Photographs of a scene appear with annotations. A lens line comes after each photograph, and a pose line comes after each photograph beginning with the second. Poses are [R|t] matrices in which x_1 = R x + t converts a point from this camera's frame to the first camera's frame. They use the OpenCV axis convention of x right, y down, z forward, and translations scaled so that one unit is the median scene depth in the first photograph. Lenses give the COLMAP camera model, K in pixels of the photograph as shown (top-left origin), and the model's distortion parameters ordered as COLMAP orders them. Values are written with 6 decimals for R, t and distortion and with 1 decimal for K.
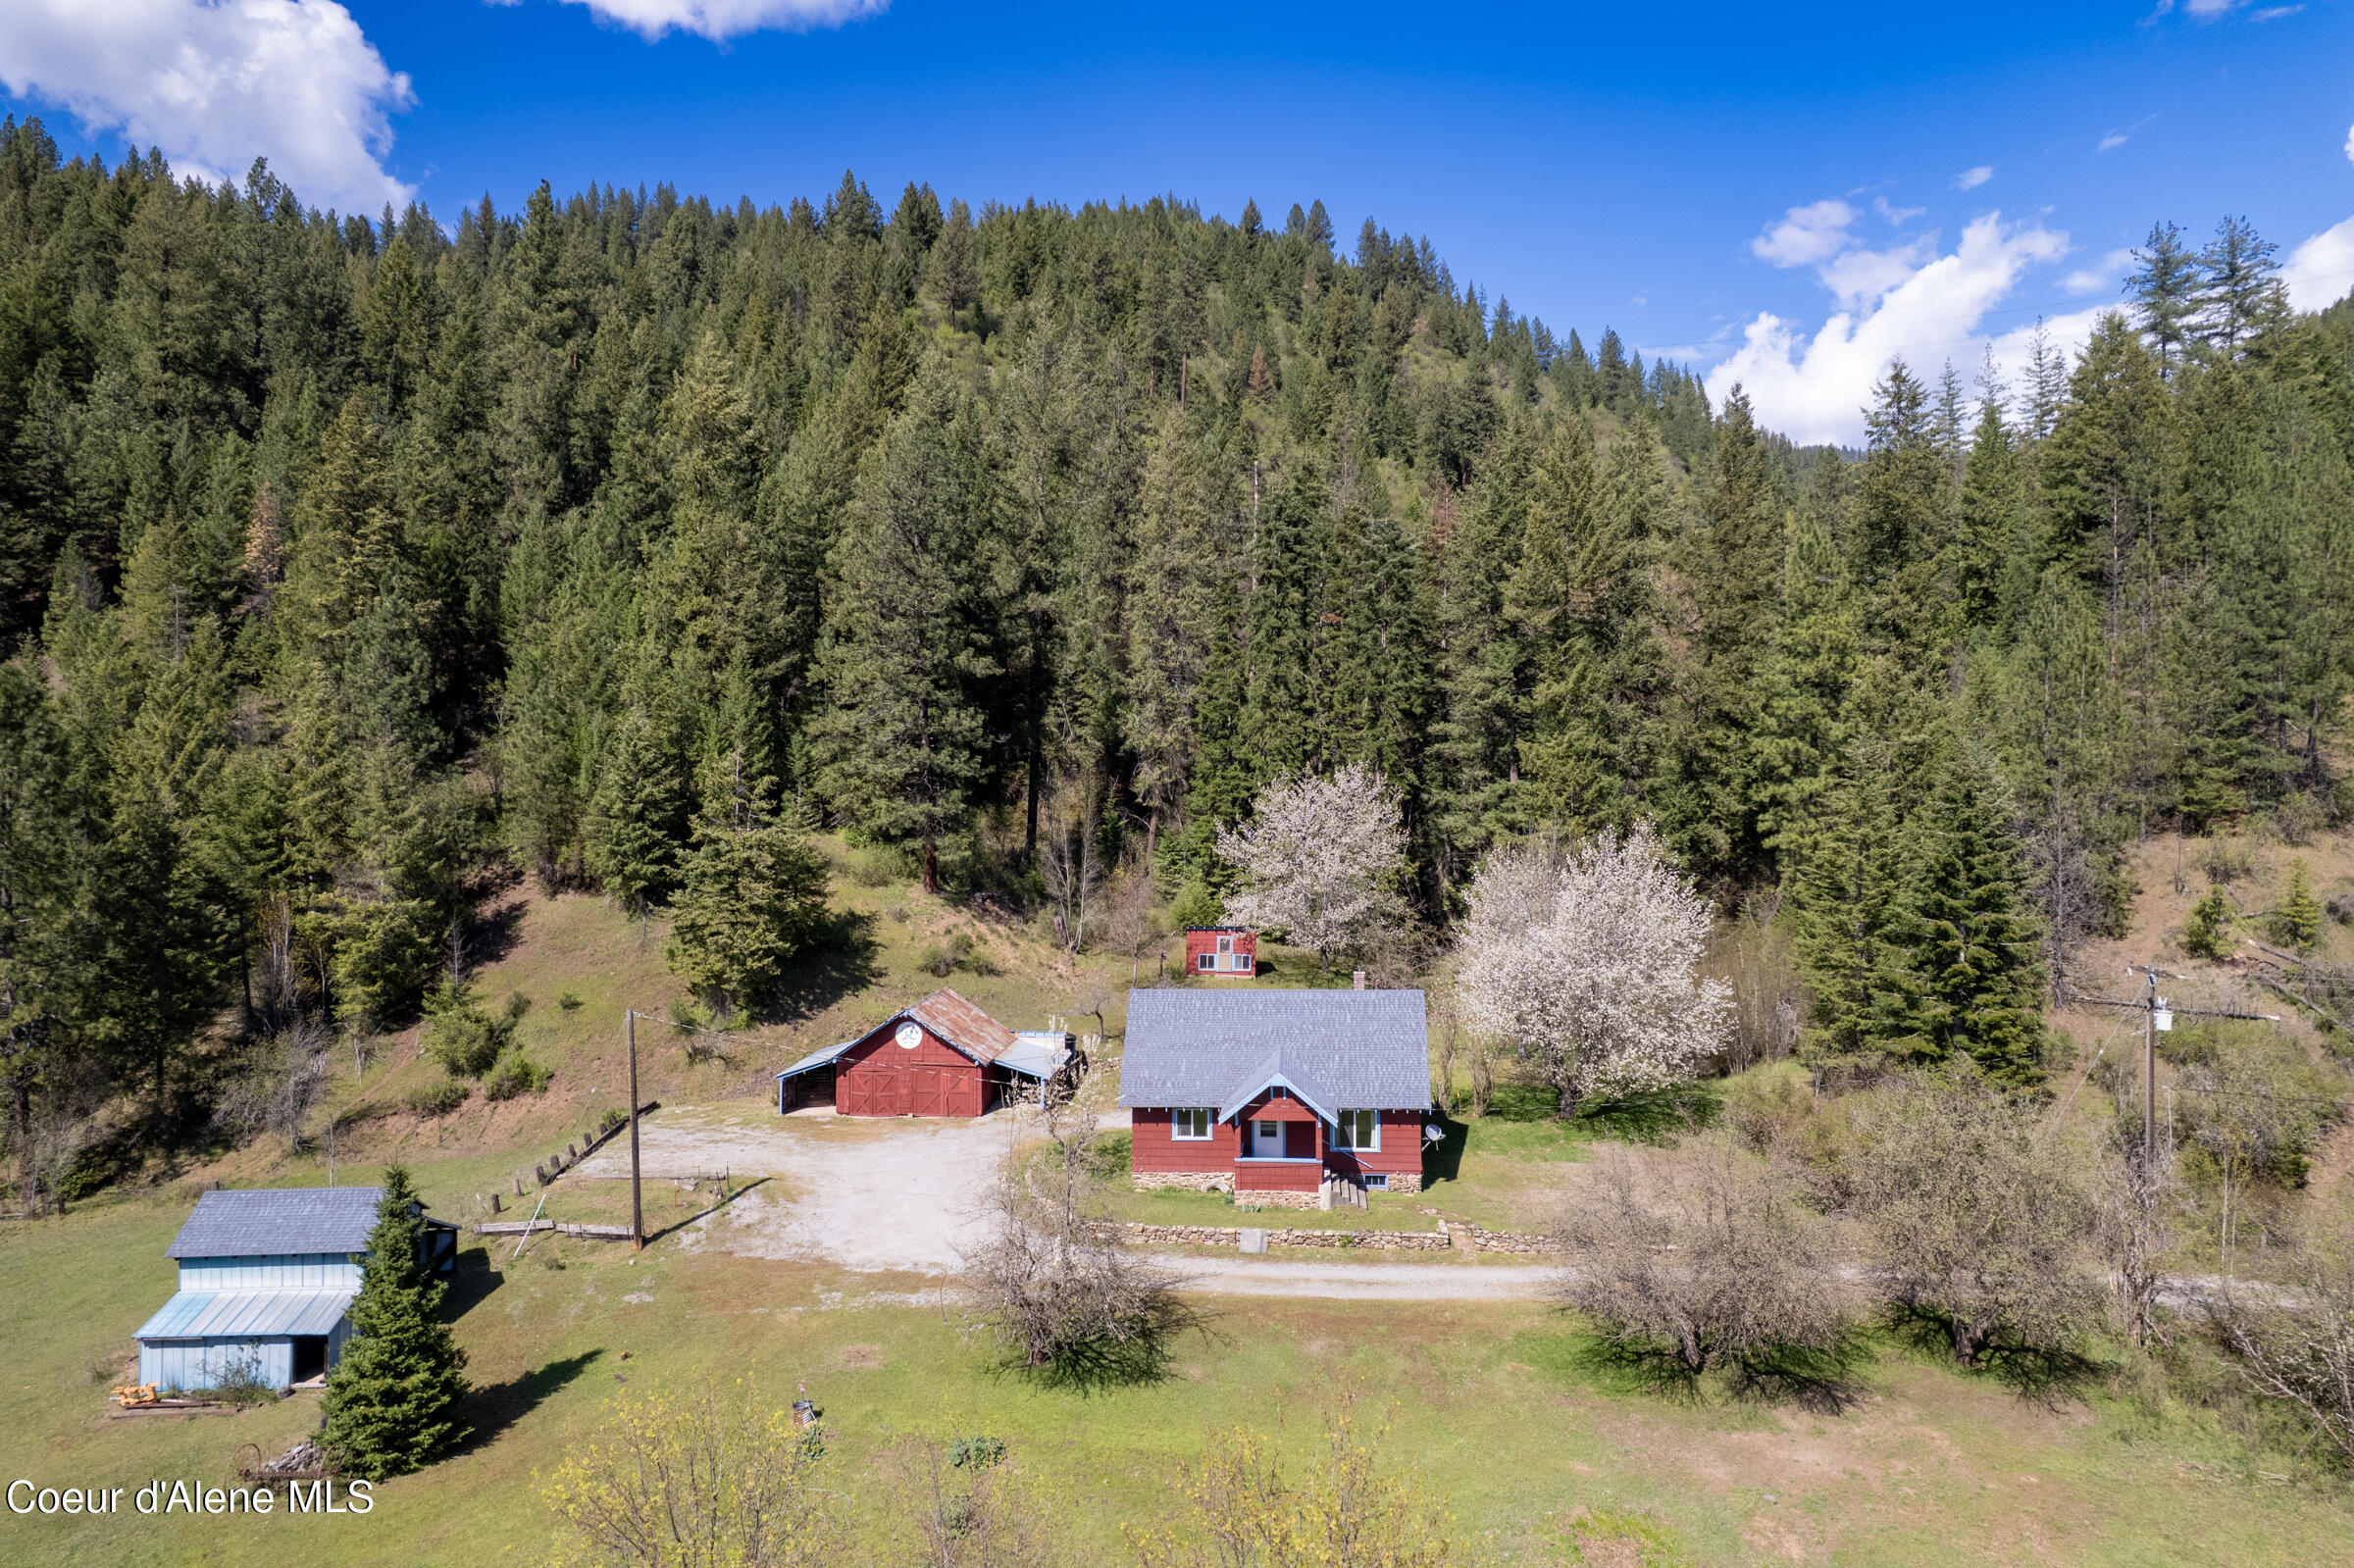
lens RADIAL K [[1507.9, 0, 1179.8], [0, 1507.9, 786.1], [0, 0, 1]] dist [-0.072719, 0.065359]
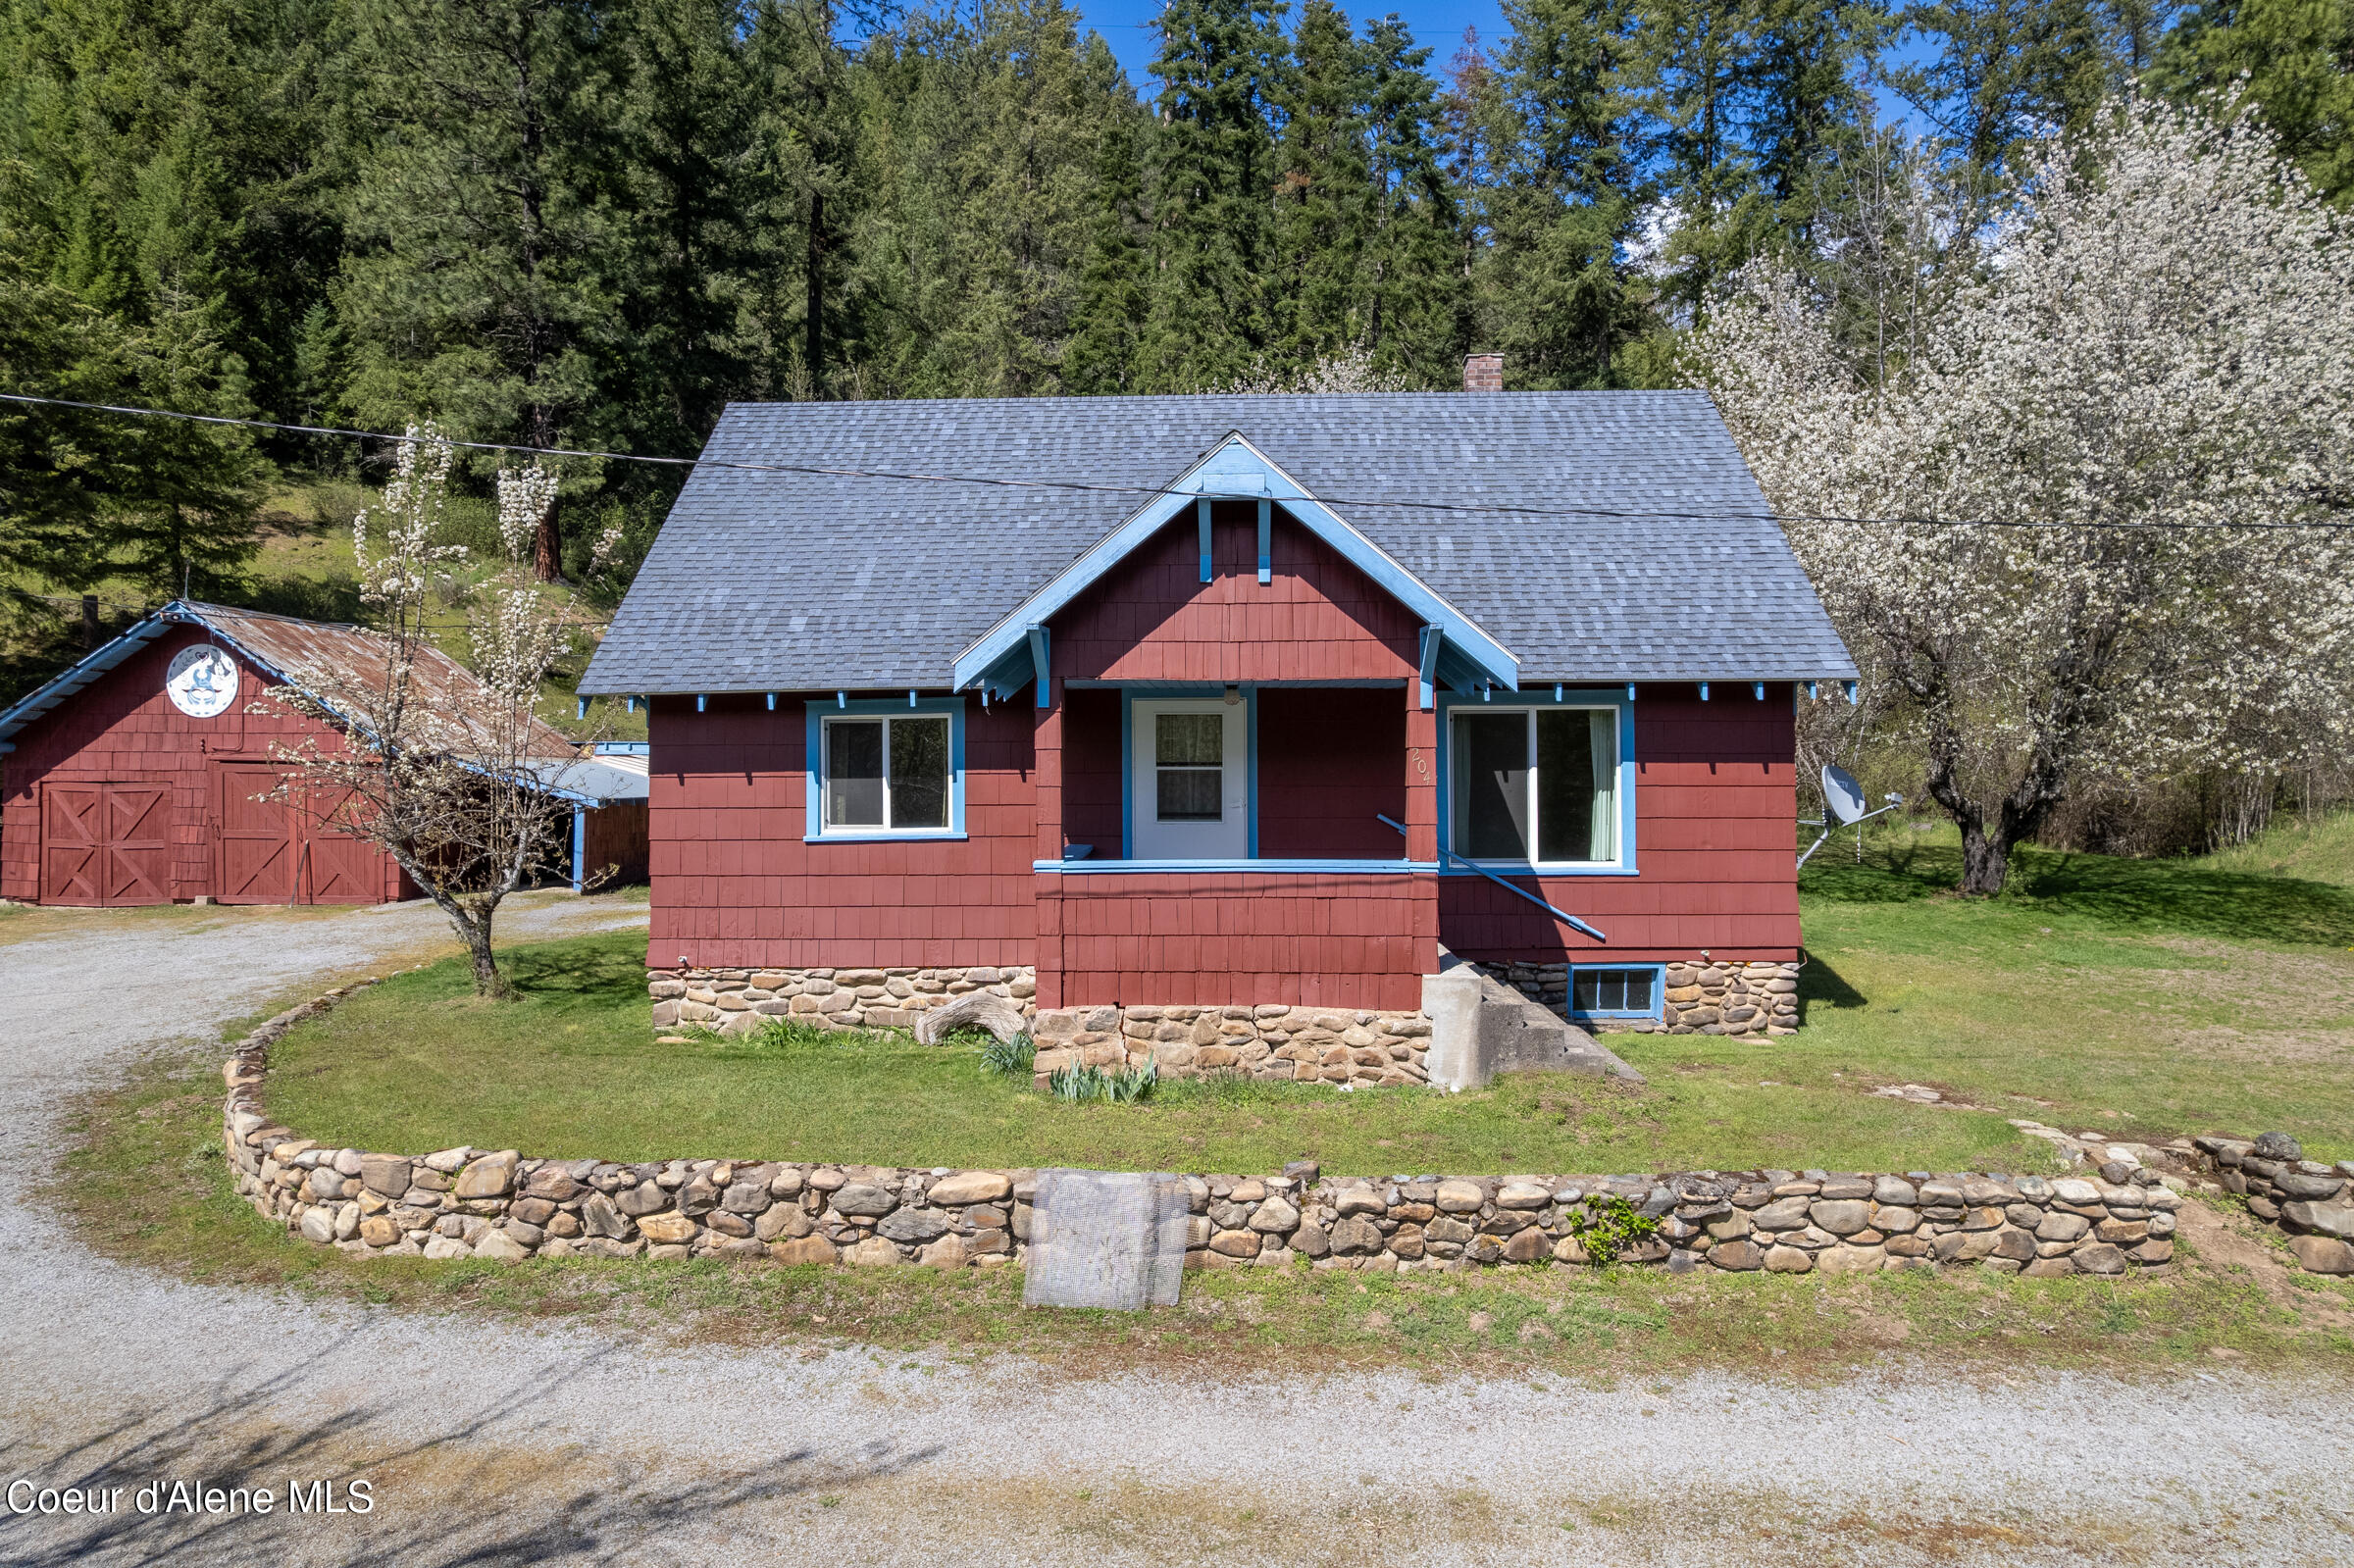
lens RADIAL K [[1507.9, 0, 1179.8], [0, 1507.9, 786.1], [0, 0, 1]] dist [-0.072719, 0.065359]
pose [[0.998523, -0.000151, 0.054329, 0.030302], [0.000038, 0.999998, 0.002076, 0.157037], [-0.054329, -0.002071, 0.998521, 0.517837]]
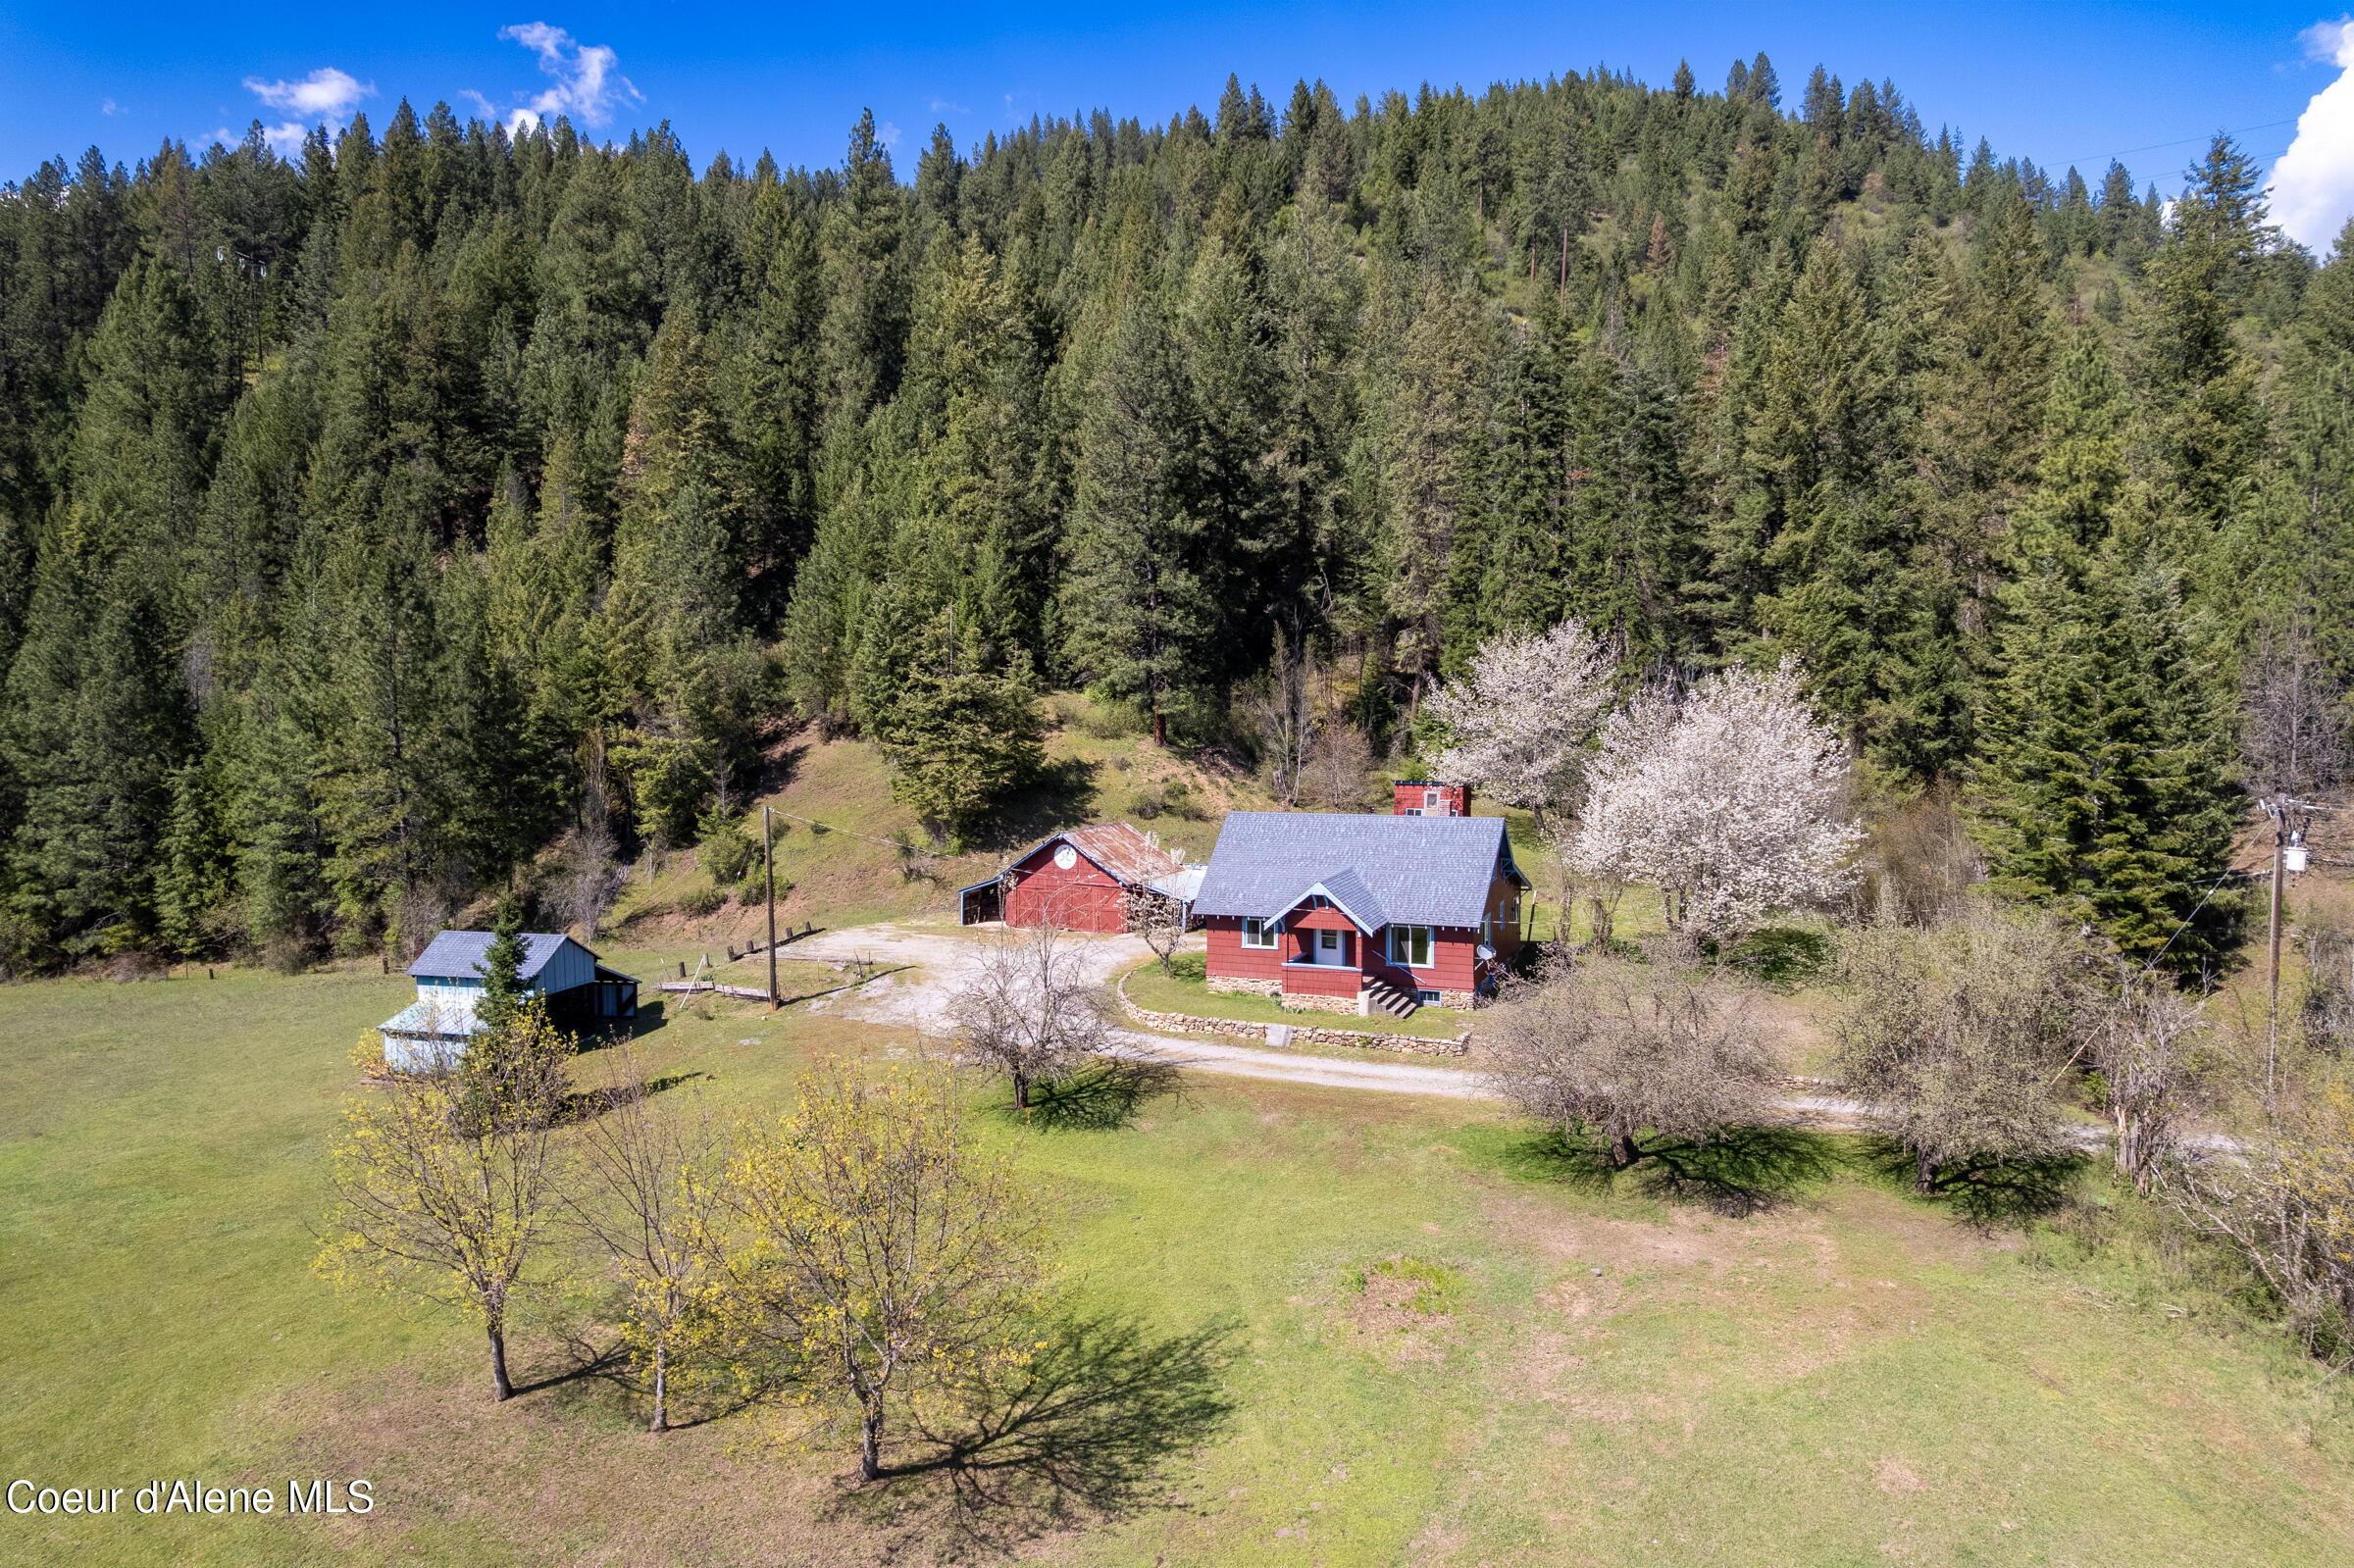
lens RADIAL K [[1507.9, 0, 1179.8], [0, 1507.9, 786.1], [0, 0, 1]] dist [-0.072719, 0.065359]
pose [[0.953516, 0.018759, -0.300757, 0.188336], [-0.001254, 0.998299, 0.058290, 0.041375], [0.301339, -0.055203, 0.951918, -0.014683]]
